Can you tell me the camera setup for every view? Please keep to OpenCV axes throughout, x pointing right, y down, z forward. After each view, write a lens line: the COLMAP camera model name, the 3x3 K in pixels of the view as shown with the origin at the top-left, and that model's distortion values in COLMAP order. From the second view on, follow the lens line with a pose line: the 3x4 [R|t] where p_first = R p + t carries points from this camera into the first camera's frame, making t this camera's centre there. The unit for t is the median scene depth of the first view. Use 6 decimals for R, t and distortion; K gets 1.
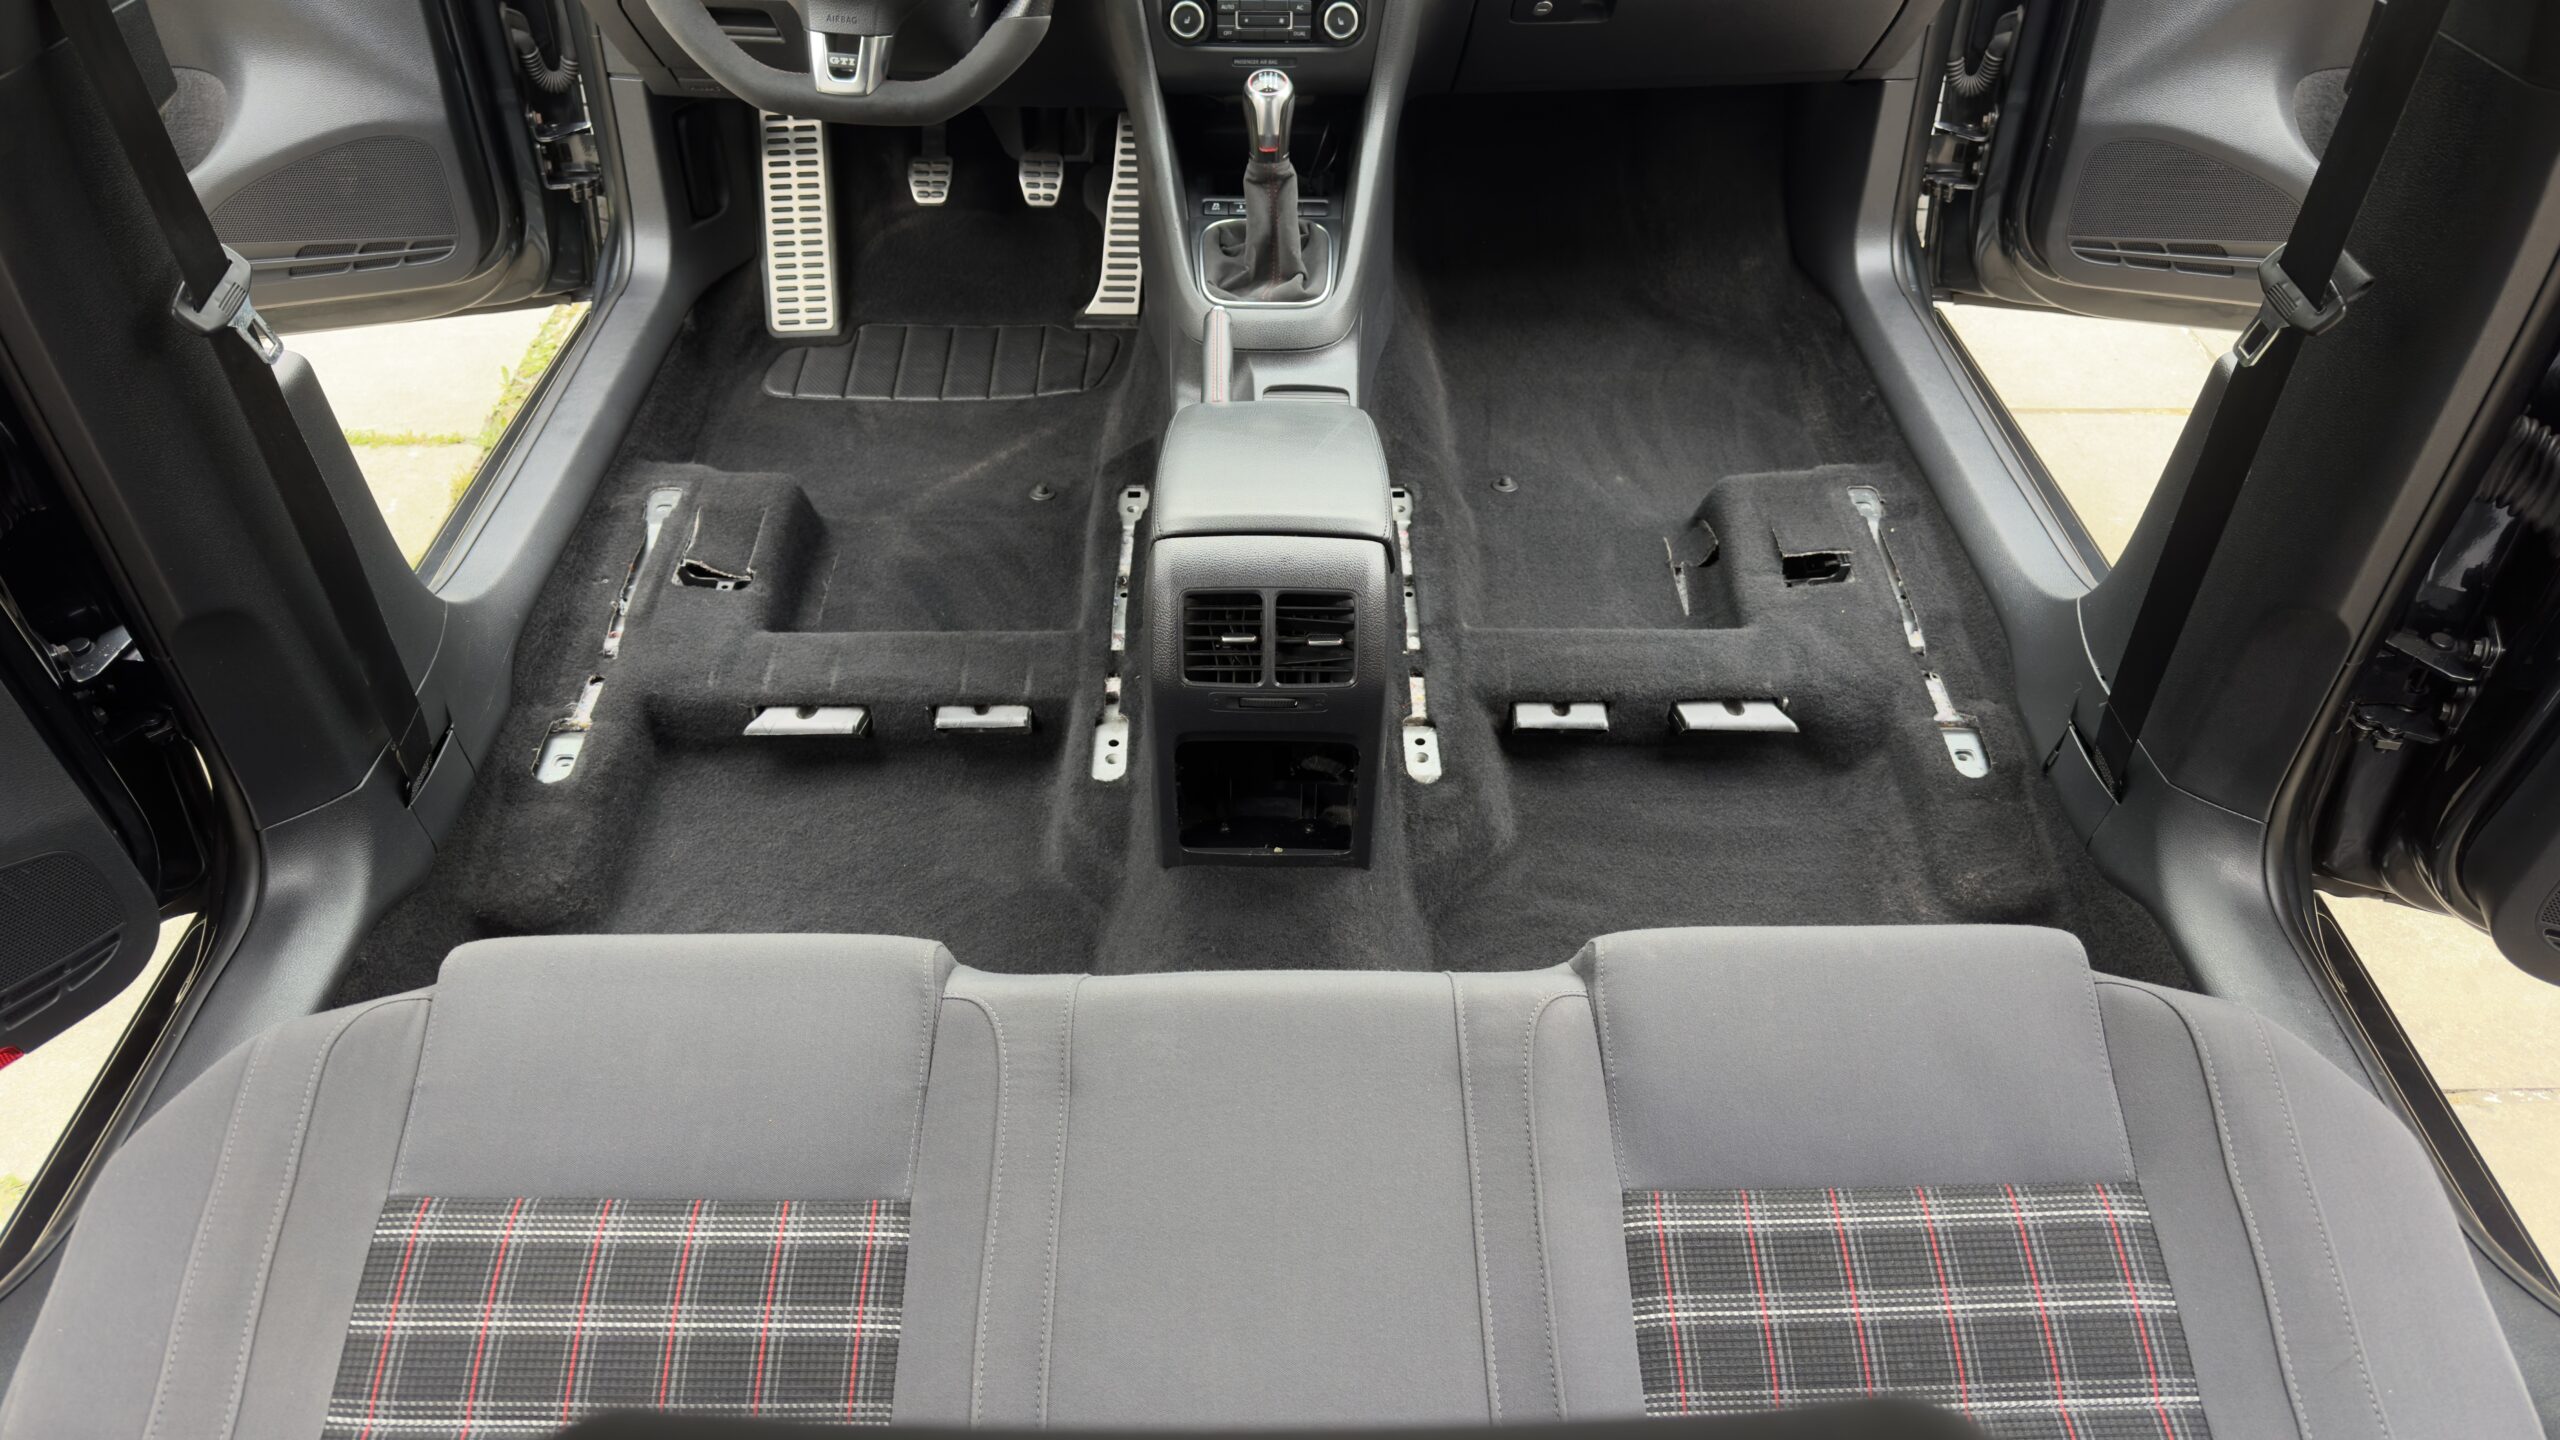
lens RADIAL K [[1786.4, 0, 1281.5], [0, 1786.4, 754.2], [0, 0, 1]] dist [0.101366, -0.141814]
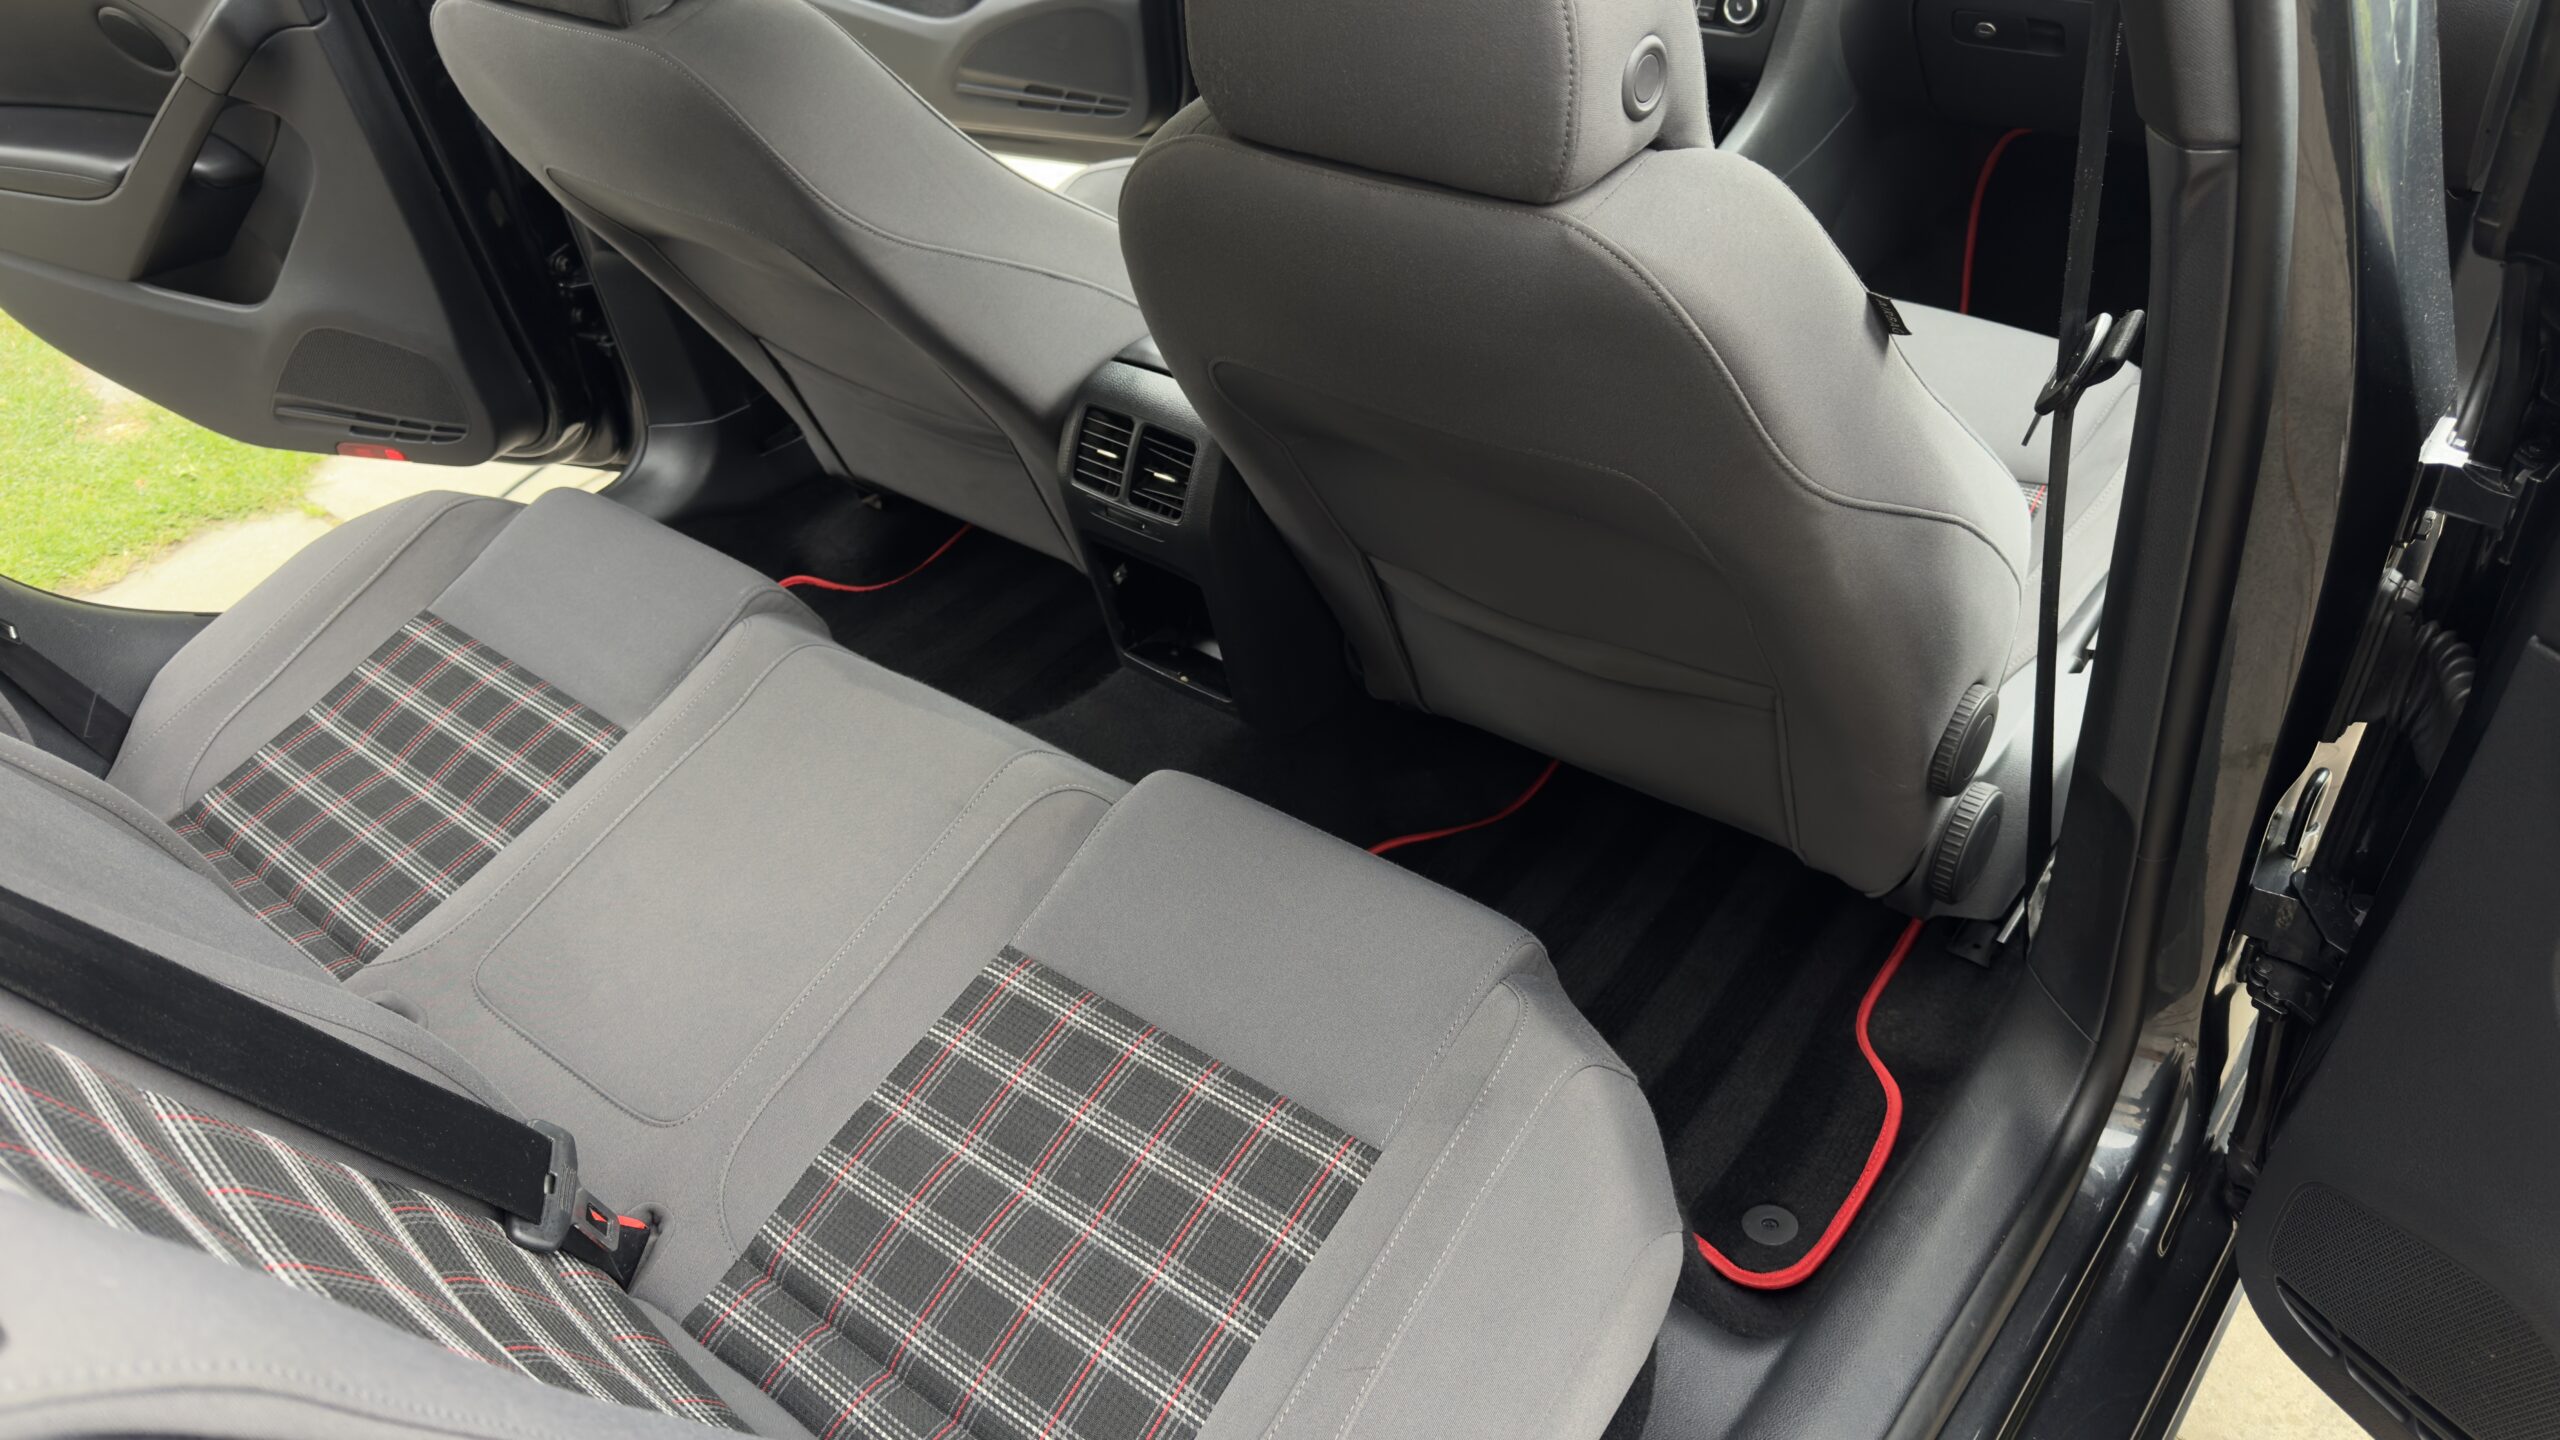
lens RADIAL K [[1786.4, 0, 1269.6], [0, 1786.4, 732.5], [0, 0, 1]] dist [0.101366, -0.141814]
pose [[0.771645, 0.346834, -0.533170, 0.508147], [-0.361071, 0.928950, 0.081724, -0.020271], [0.523633, 0.129450, 0.842052, 0.070402]]
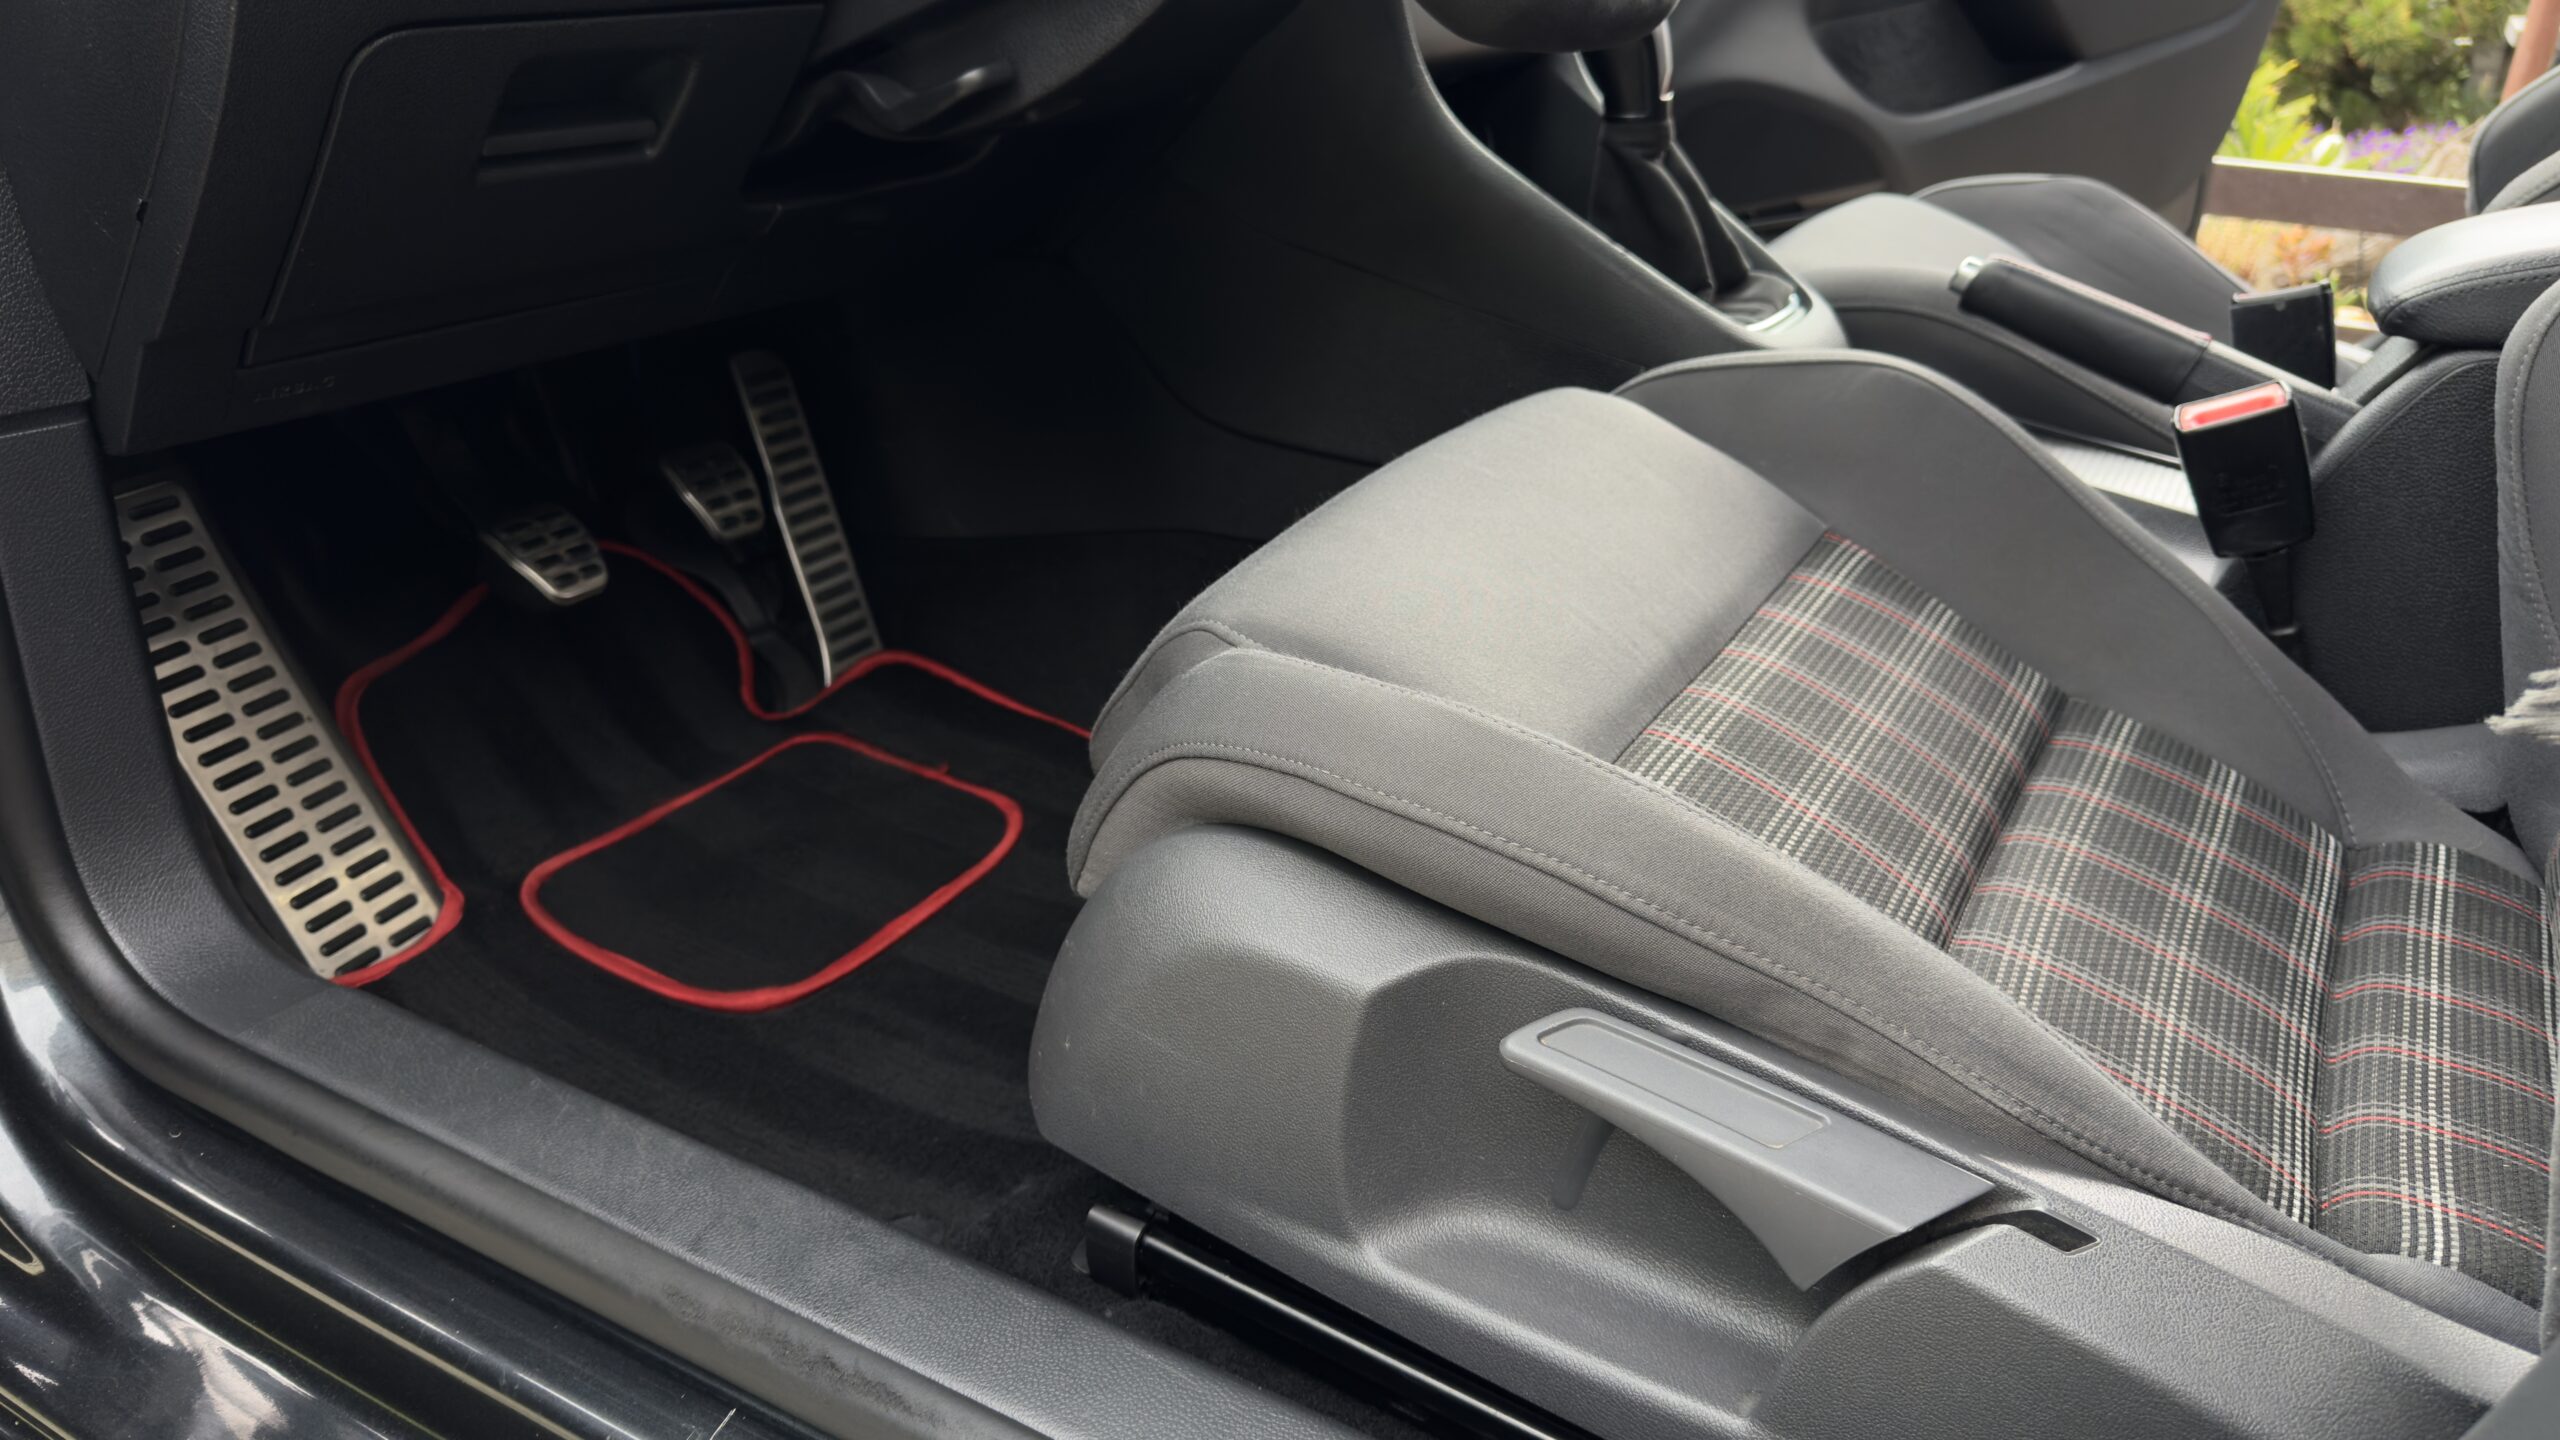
lens RADIAL K [[1881.6, 0, 1296.3], [0, 1881.6, 696.9], [0, 0, 1]] dist [0.022915, -0.032126]
pose [[0.498871, -0.351308, 0.792282, -0.634808], [0.556576, 0.830605, 0.017845, -0.244954], [-0.664342, 0.432062, 0.609895, 0.767643]]
